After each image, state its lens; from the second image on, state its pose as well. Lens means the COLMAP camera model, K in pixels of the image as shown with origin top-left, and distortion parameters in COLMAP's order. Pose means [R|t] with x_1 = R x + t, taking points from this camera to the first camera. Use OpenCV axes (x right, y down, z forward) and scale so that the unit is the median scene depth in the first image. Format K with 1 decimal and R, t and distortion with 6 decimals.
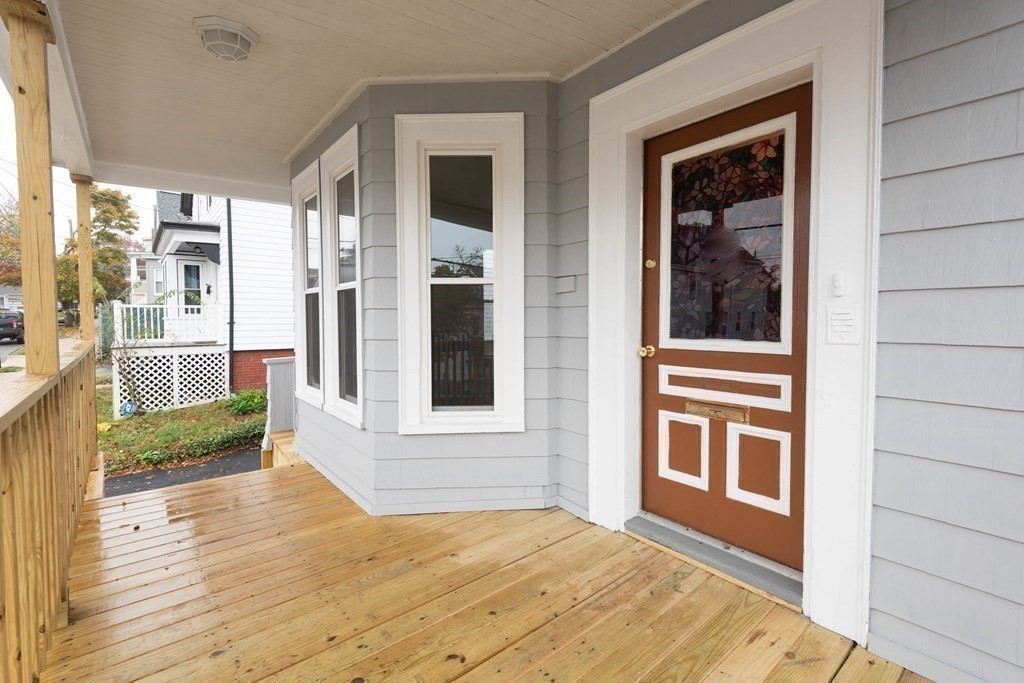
lens RADIAL K [[463.7, 0, 510.1], [0, 463.7, 343.7], [0, 0, 1]] dist [0.022625, -0.003720]
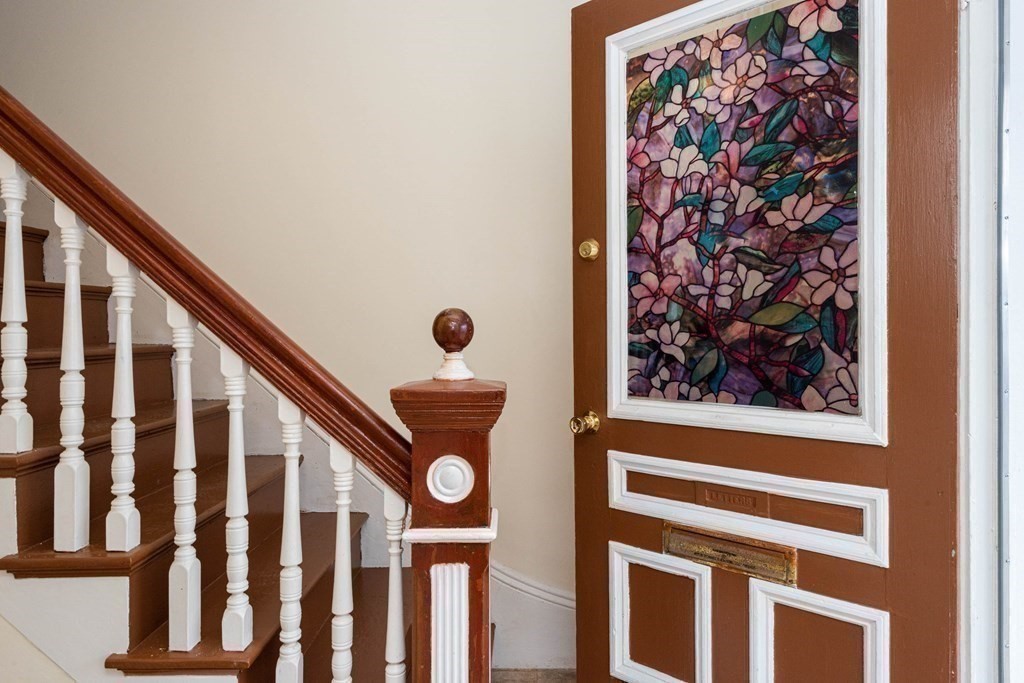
lens RADIAL K [[644.4, 0, 513.1], [0, 644.4, 339.1], [0, 0, 1]] dist [-0.006333, -0.000987]
pose [[0.979190, -0.004309, 0.202901, 0.089315], [0.013494, 0.998944, -0.043909, -0.050683], [-0.202498, 0.045733, 0.978214, 0.376707]]
